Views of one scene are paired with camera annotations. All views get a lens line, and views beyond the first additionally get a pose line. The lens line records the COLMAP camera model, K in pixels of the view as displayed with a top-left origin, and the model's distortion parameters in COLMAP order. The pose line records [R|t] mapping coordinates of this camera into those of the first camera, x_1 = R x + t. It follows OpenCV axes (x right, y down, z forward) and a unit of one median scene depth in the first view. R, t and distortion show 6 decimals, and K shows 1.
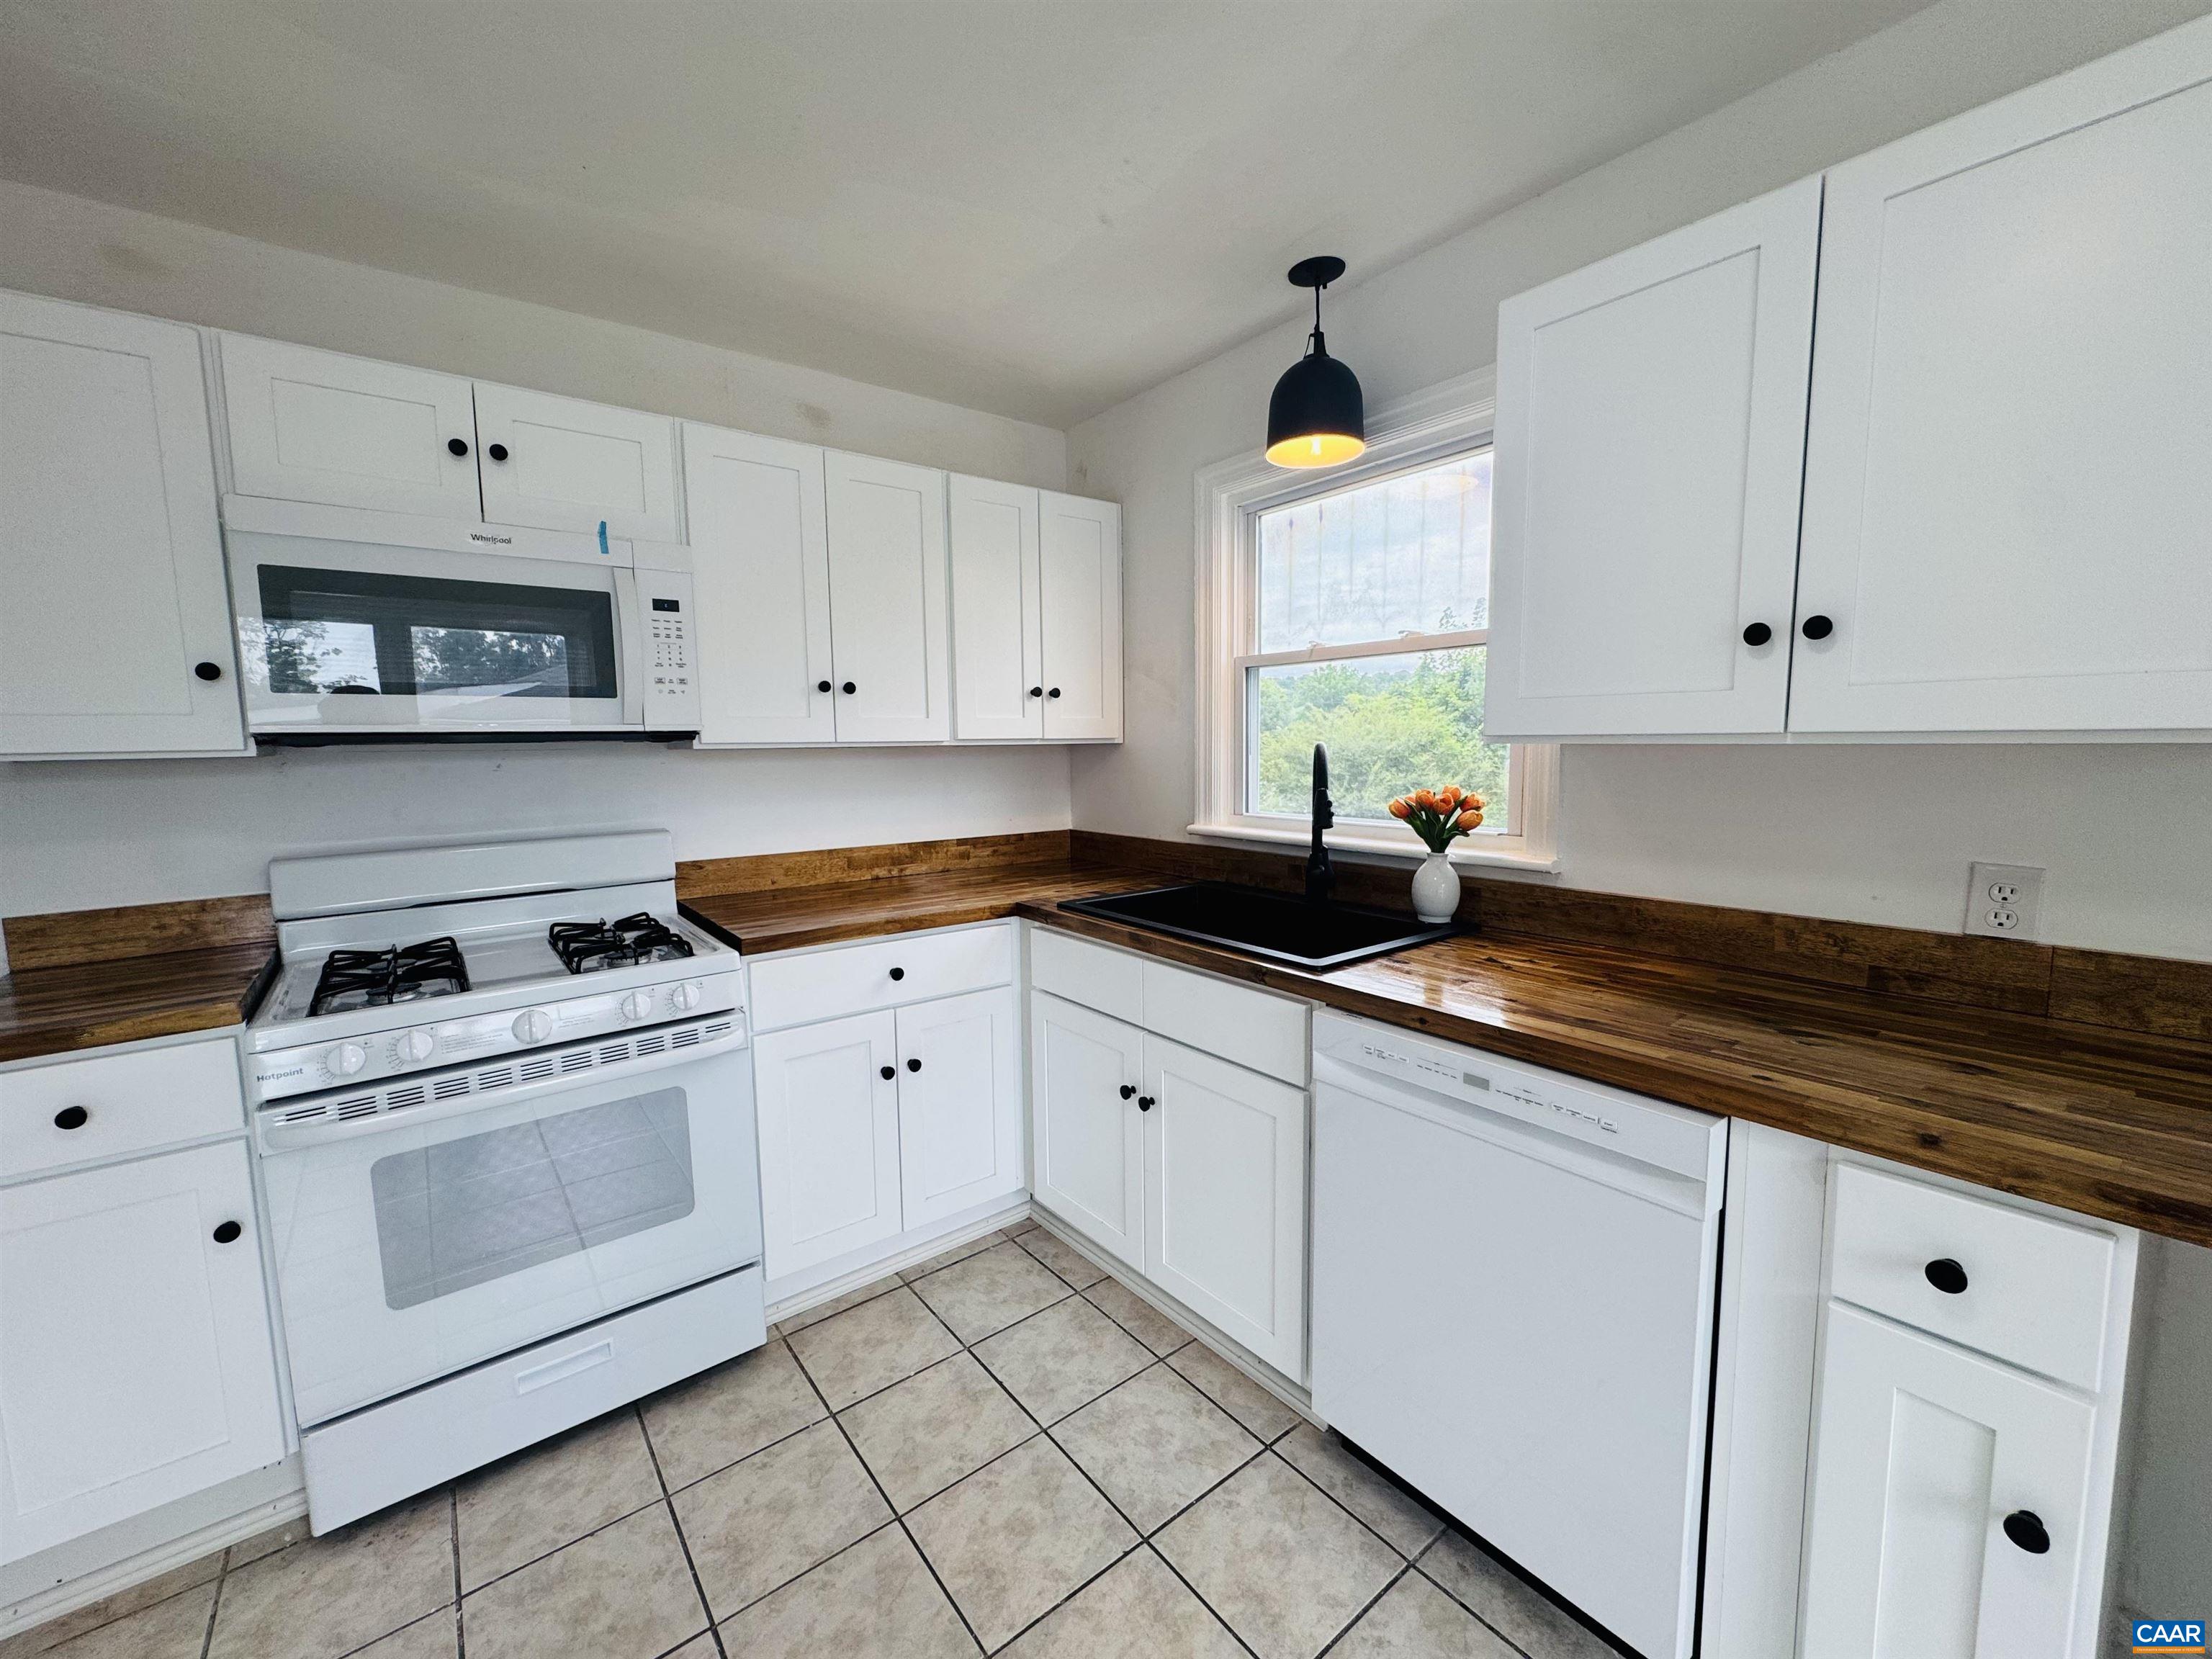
lens RADIAL K [[886.6, 0, 1105.7], [0, 886.6, 831.9], [0, 0, 1]] dist [-0.001758, 0.000020]
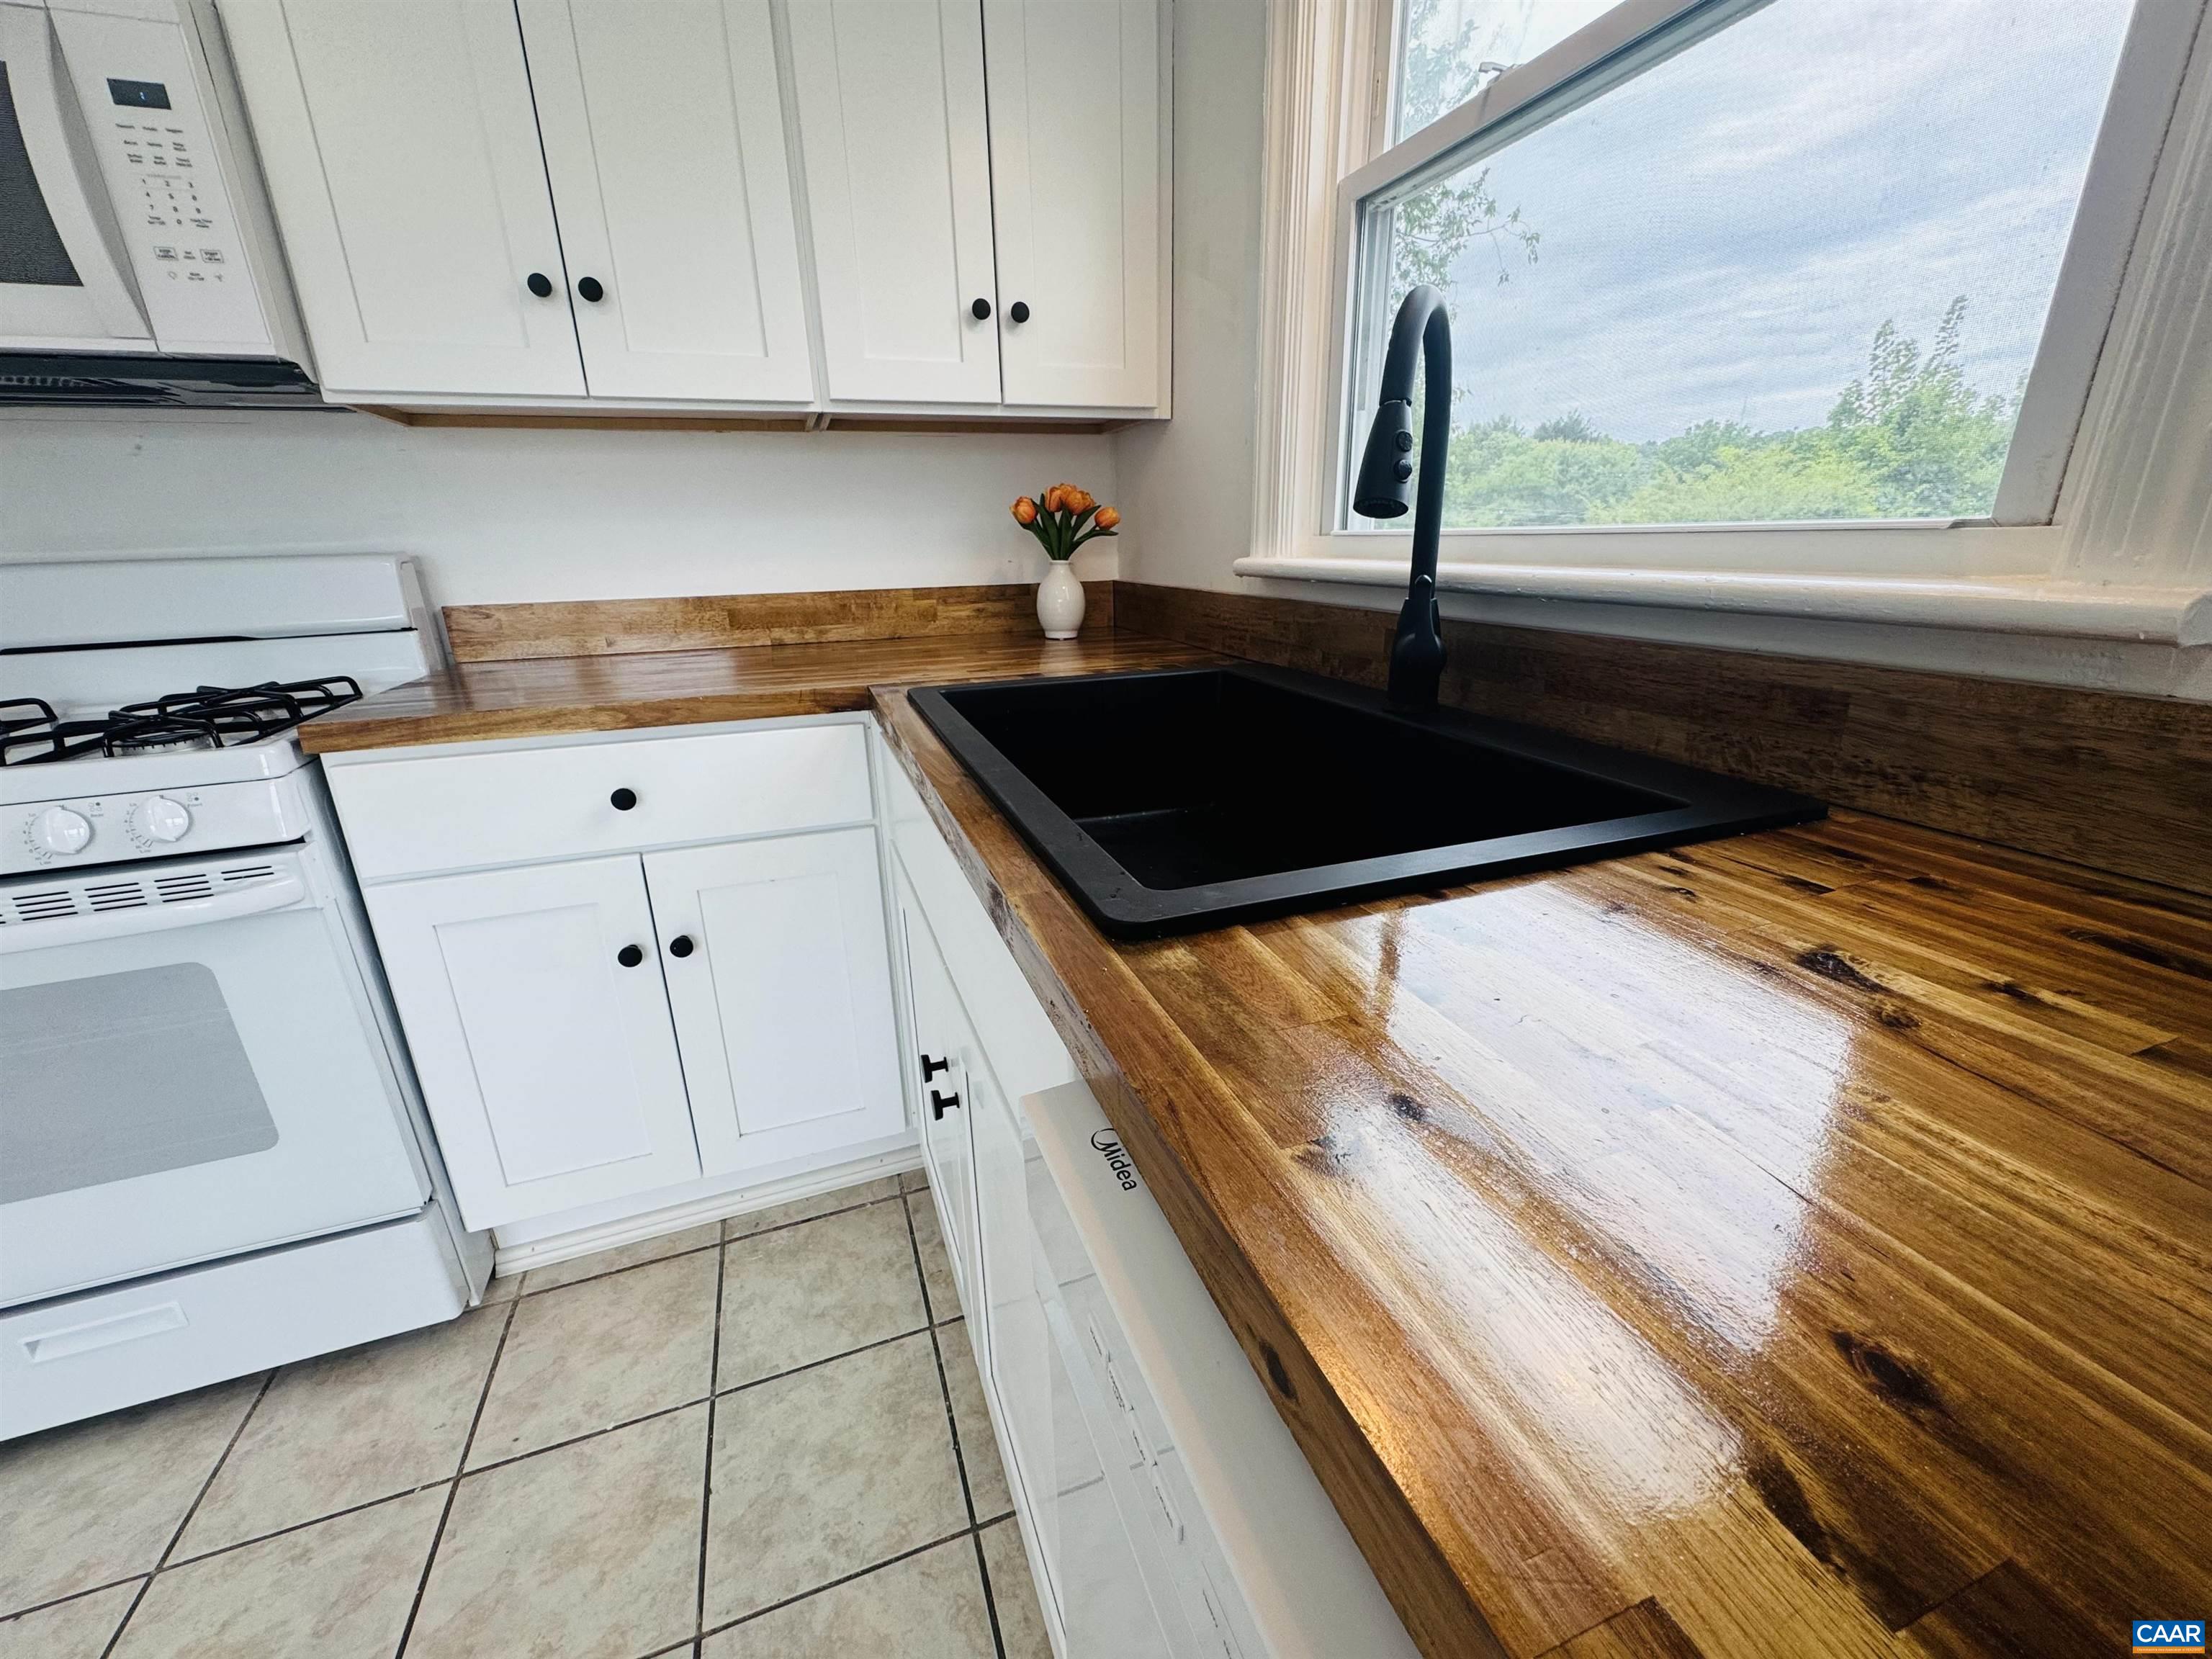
lens RADIAL K [[886.6, 0, 1105.7], [0, 886.6, 831.9], [0, 0, 1]] dist [-0.001758, 0.000020]
pose [[0.951356, 0.090461, -0.294515, 0.261217], [-0.021315, 0.972959, 0.229994, 0.043731], [0.307357, -0.212528, 0.927558, 0.598392]]
